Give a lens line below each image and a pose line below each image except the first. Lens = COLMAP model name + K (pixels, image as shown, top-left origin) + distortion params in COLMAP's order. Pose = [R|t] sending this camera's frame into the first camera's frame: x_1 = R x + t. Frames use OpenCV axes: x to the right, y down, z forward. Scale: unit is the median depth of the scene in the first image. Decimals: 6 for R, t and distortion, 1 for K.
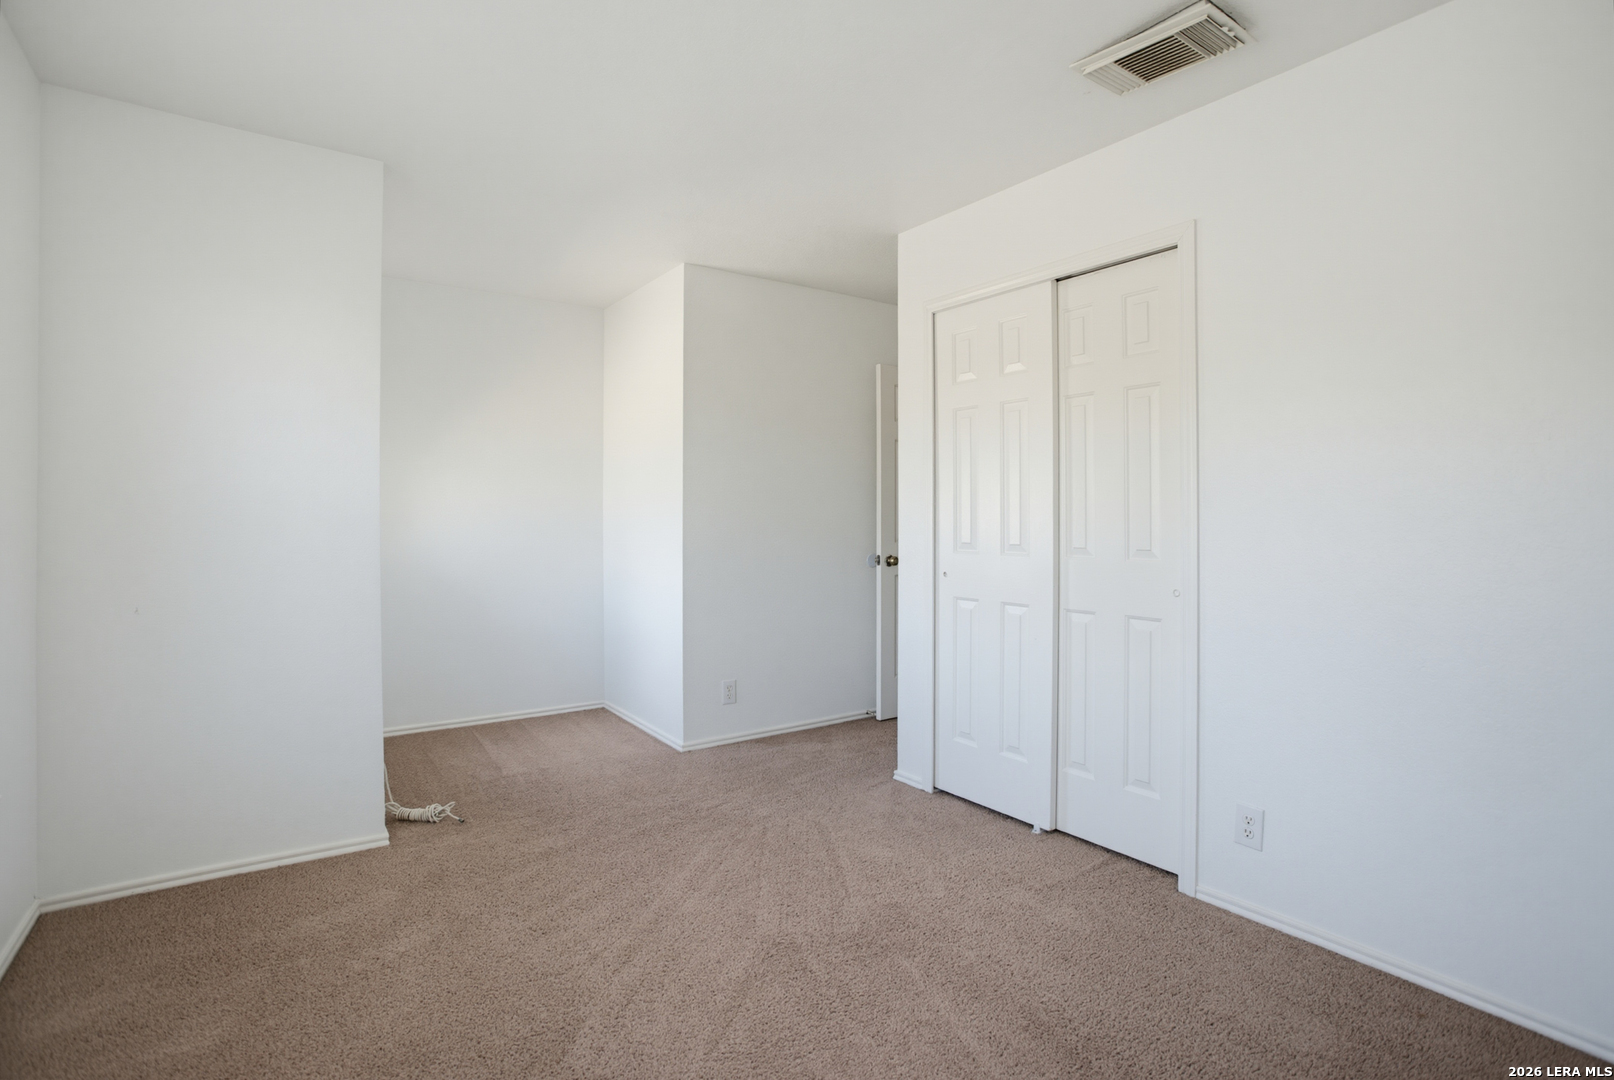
lens RADIAL K [[803.2, 0, 804.6], [0, 803.2, 504.0], [0, 0, 1]] dist [-0.070402, 0.032981]
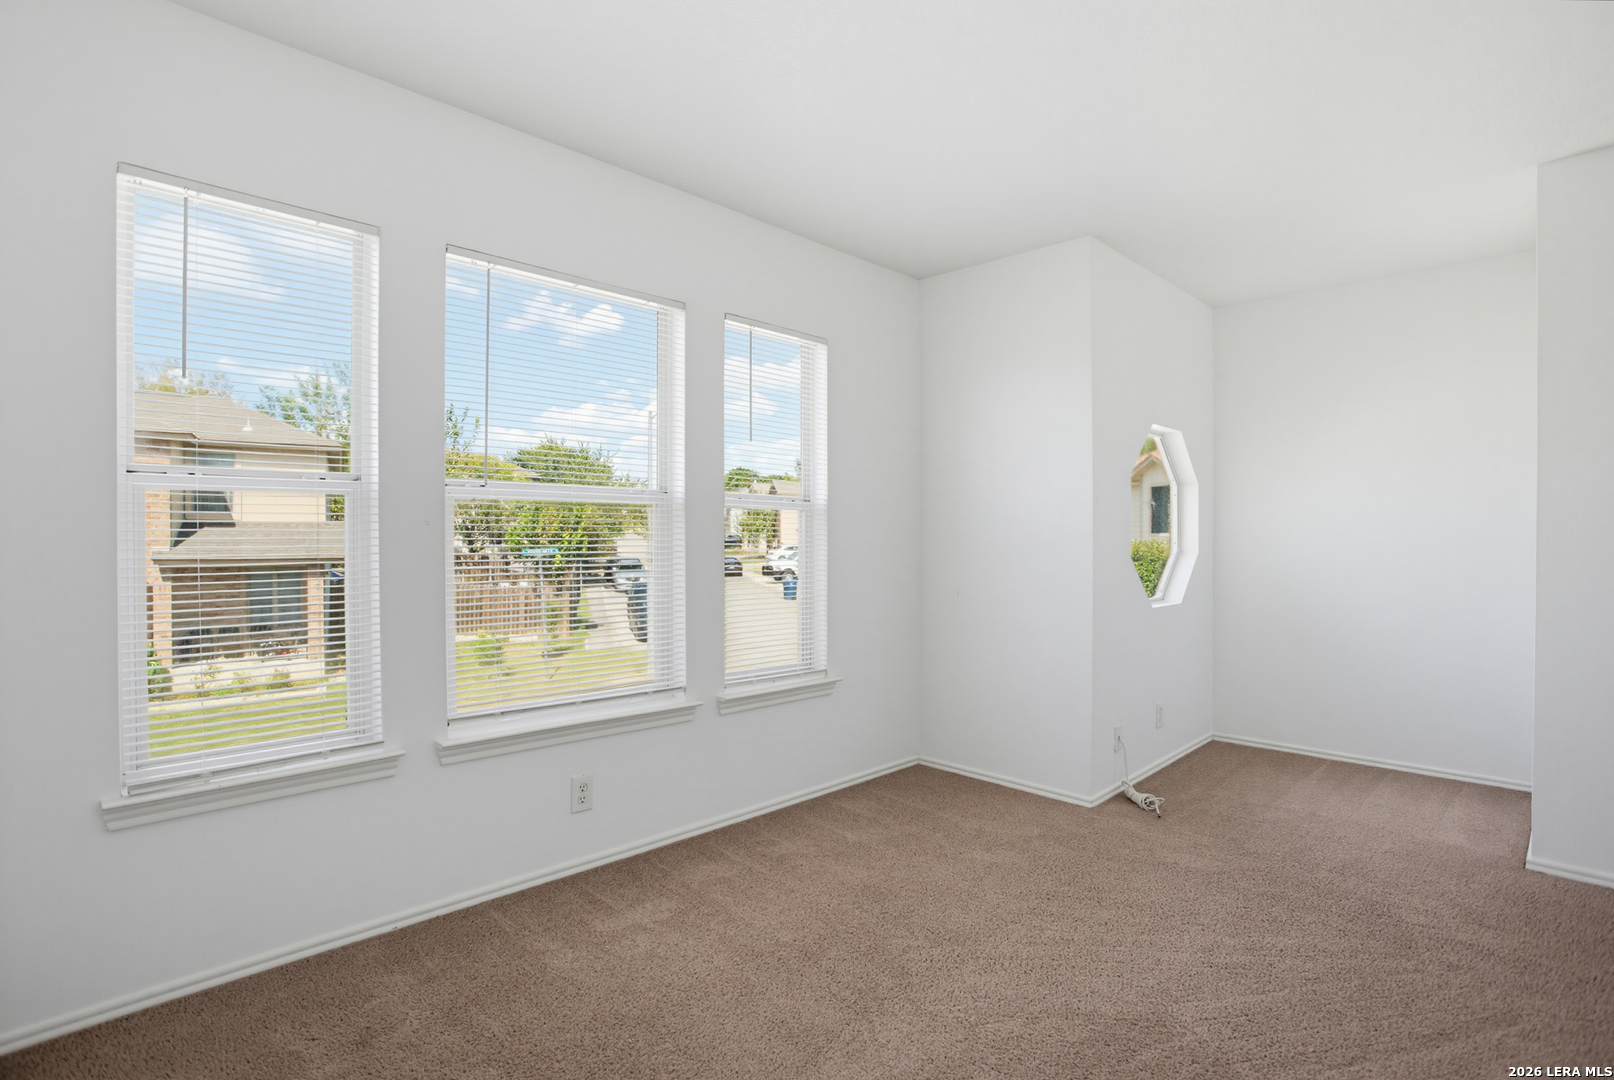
lens RADIAL K [[812.1, 0, 835.8], [0, 812.1, 542.3], [0, 0, 1]] dist [0.000237, 0.019831]
pose [[0.191759, 0.003575, -0.981436, 0.620554], [0.017231, 0.999827, 0.007009, 0.013203], [0.981291, -0.018255, 0.191664, 0.387559]]
